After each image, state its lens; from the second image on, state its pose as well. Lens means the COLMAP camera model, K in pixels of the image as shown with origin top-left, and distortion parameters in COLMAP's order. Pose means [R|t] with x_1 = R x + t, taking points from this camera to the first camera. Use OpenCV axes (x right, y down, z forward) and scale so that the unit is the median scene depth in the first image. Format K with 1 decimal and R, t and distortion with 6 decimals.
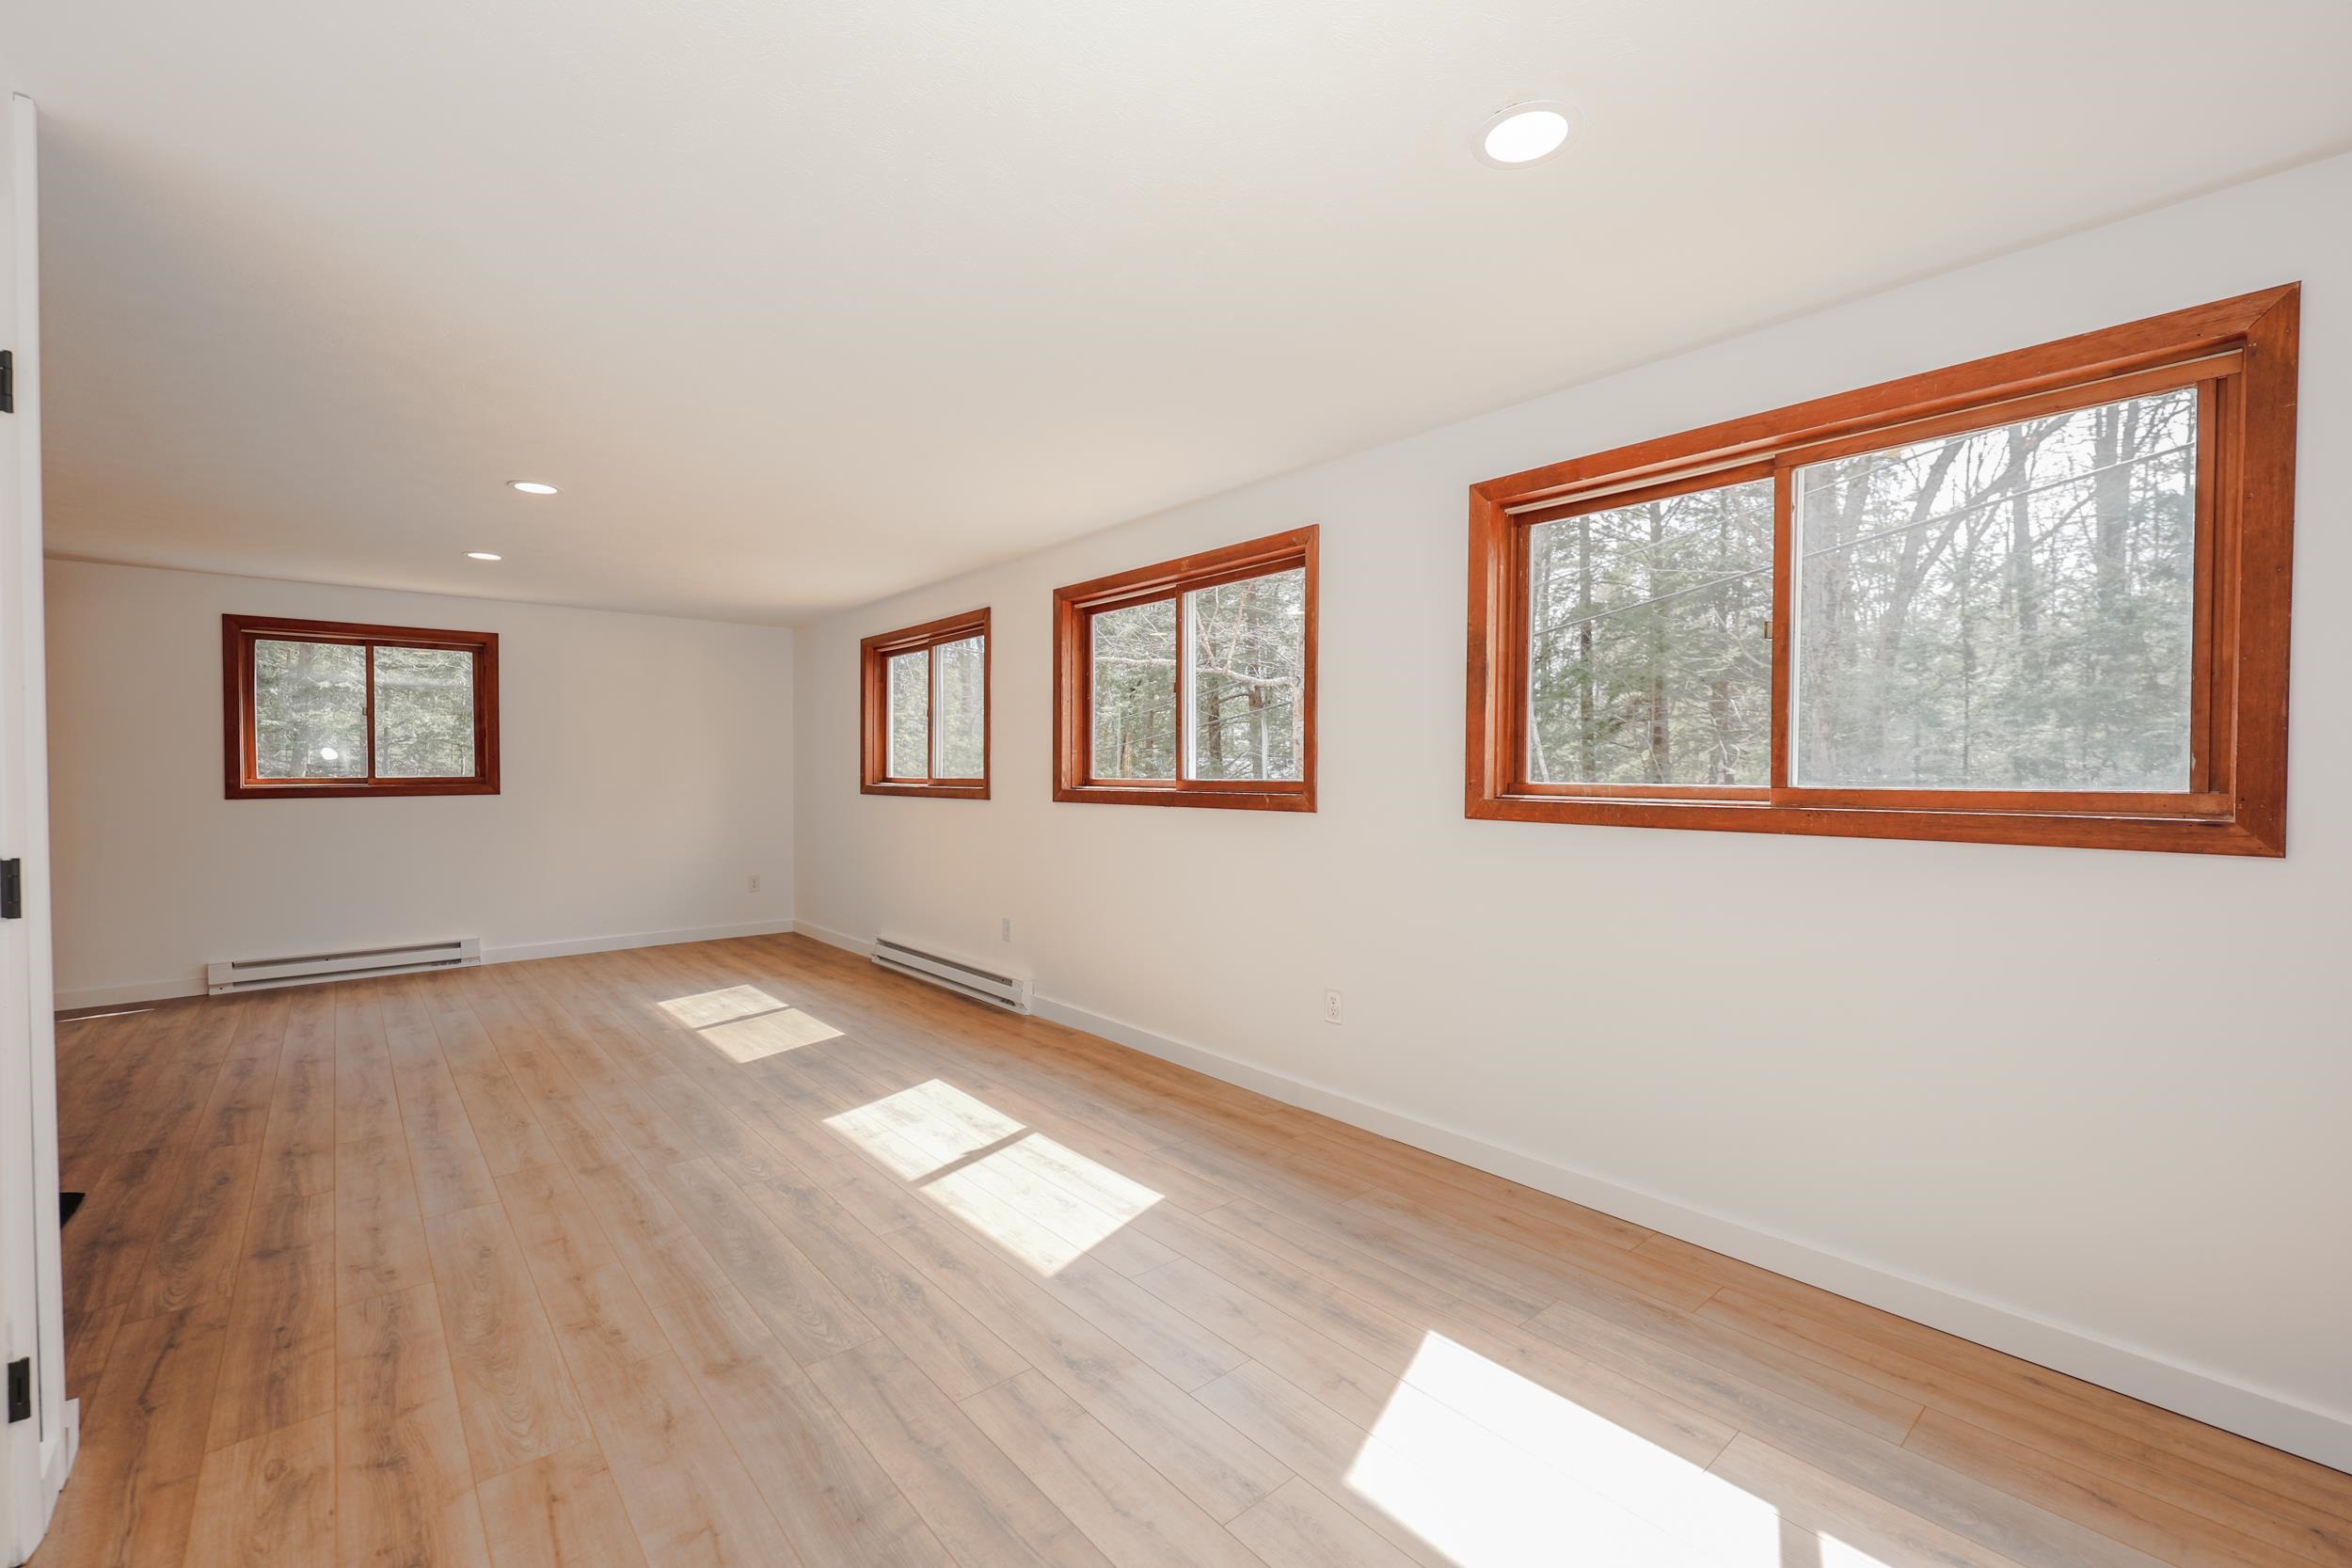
lens RADIAL K [[994.0, 0, 1188.0], [0, 994.0, 781.0], [0, 0, 1]] dist [0.012334, 0.000184]
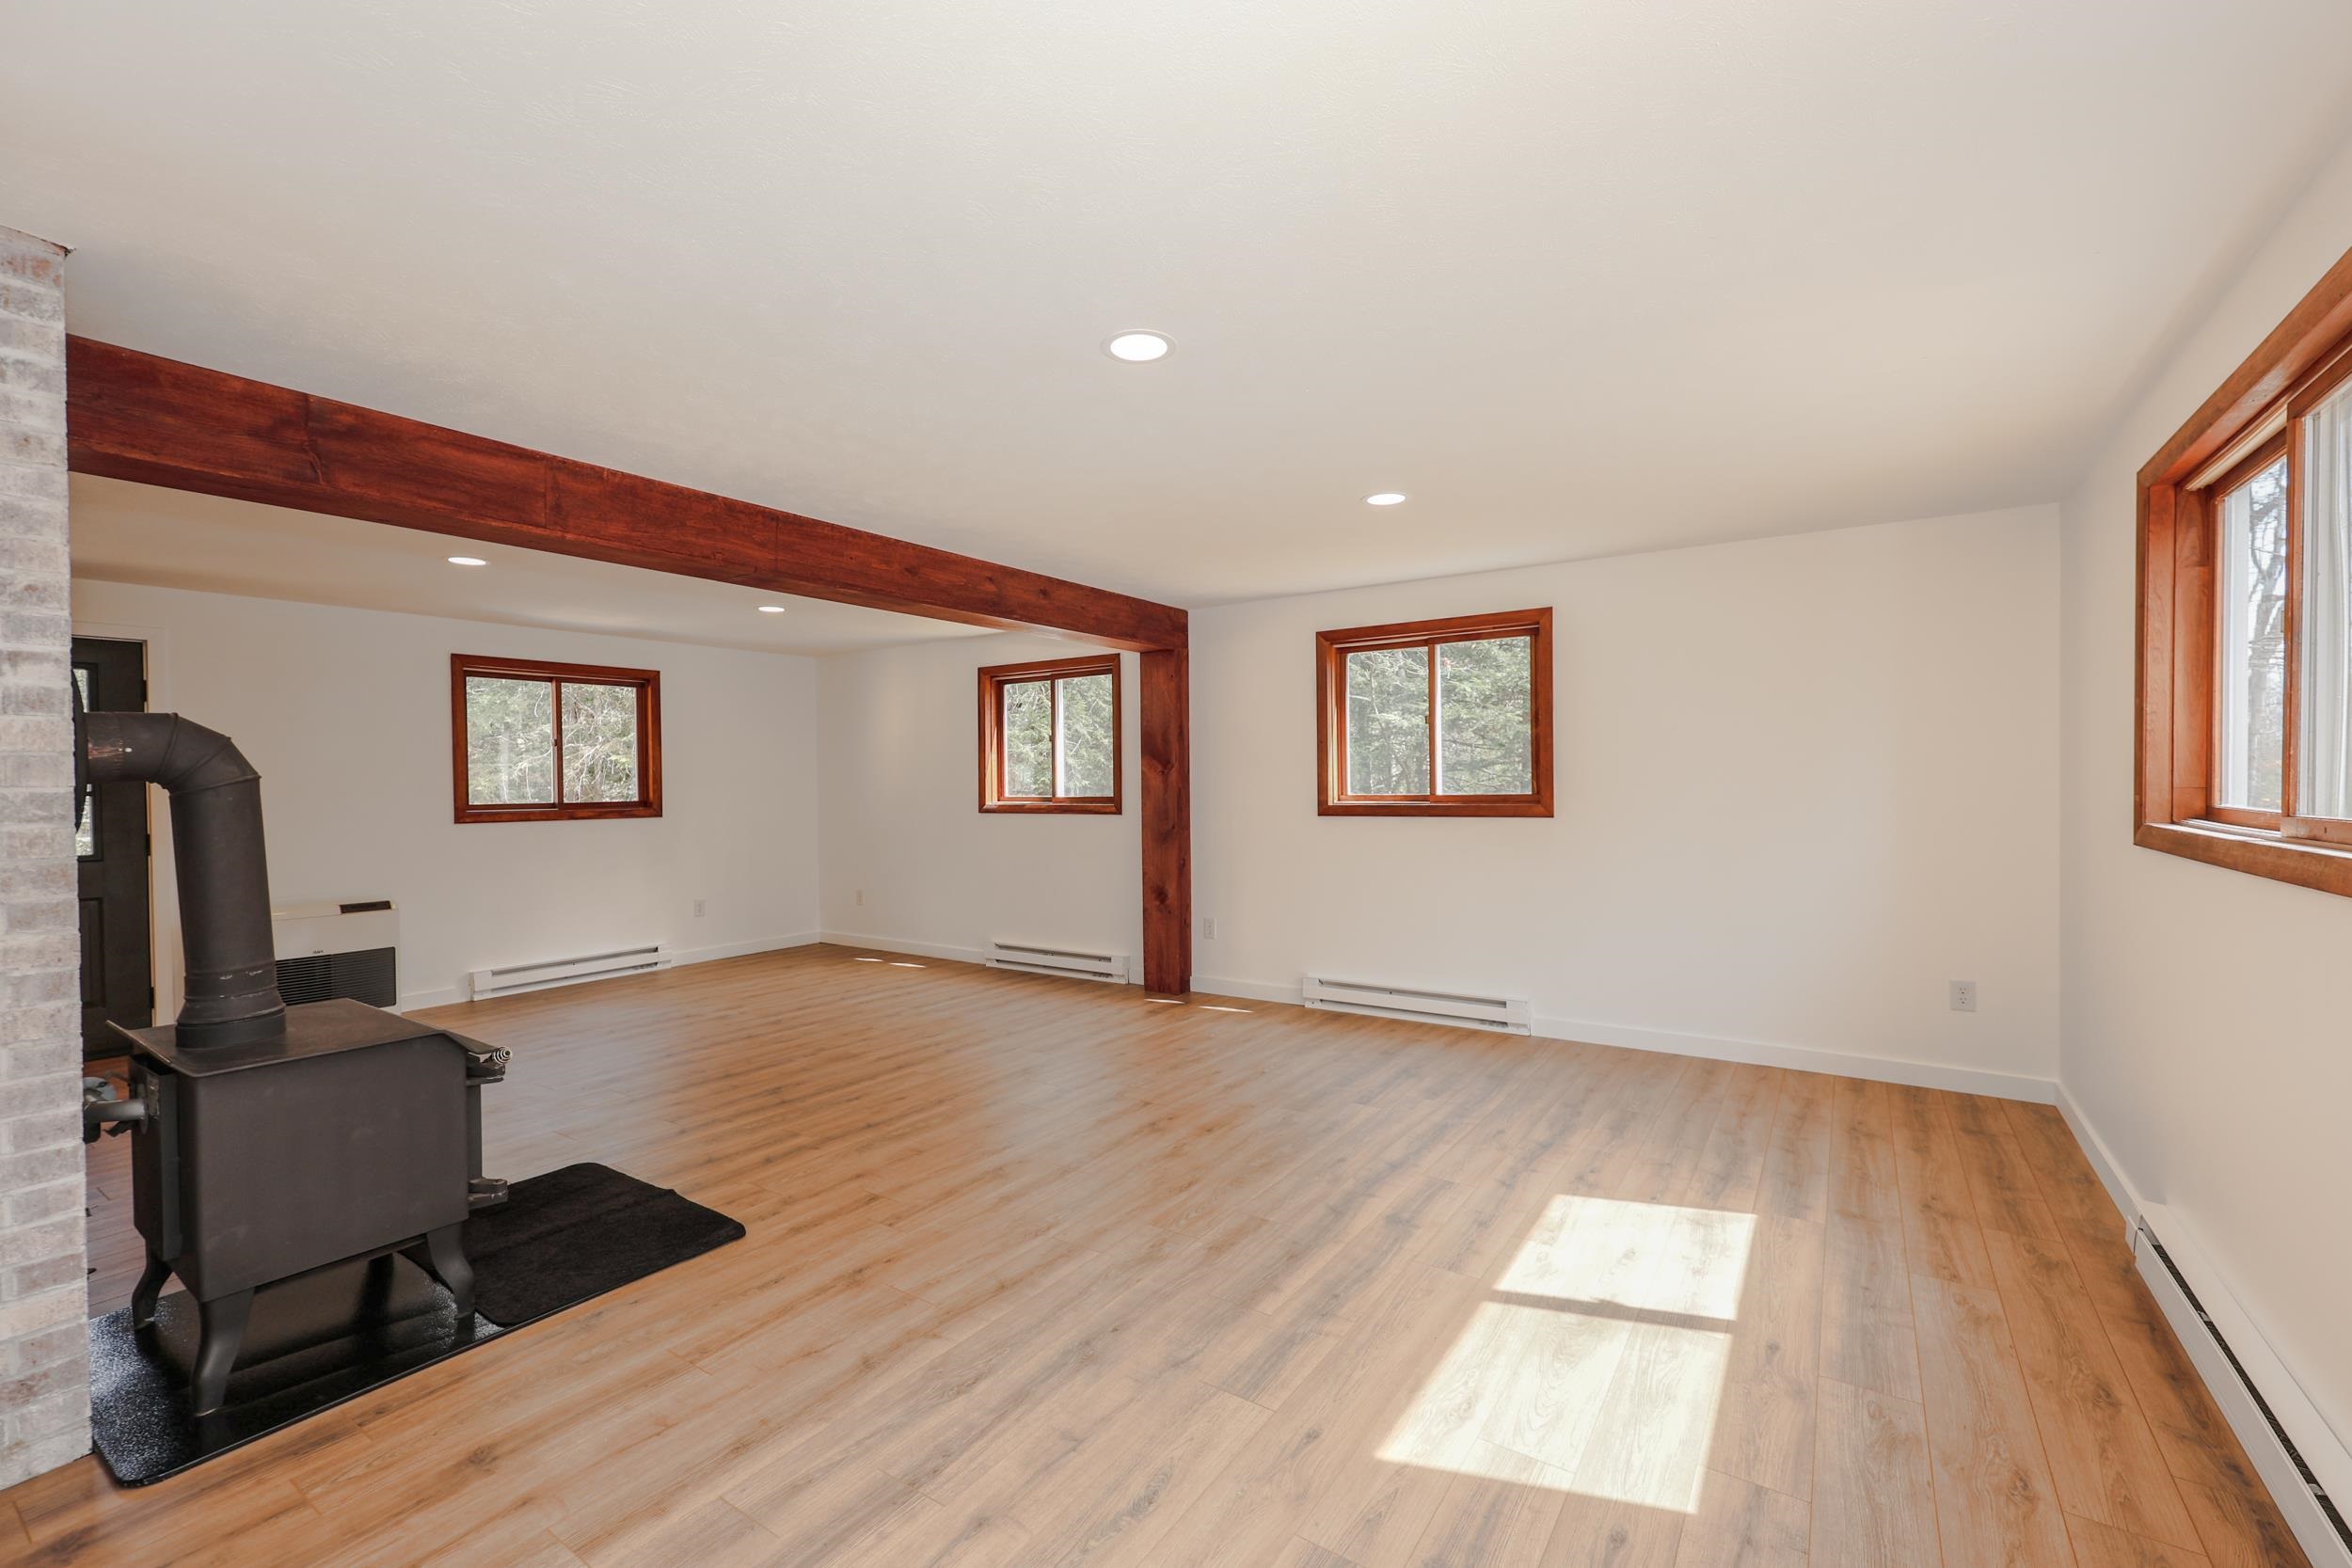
lens RADIAL K [[994.0, 0, 1188.0], [0, 994.0, 781.0], [0, 0, 1]] dist [0.012334, 0.000184]
pose [[0.255082, 0.000822, -0.966919, -0.033608], [-0.002187, 0.999998, 0.000273, -0.019886], [0.966917, 0.002045, 0.255083, 0.764162]]
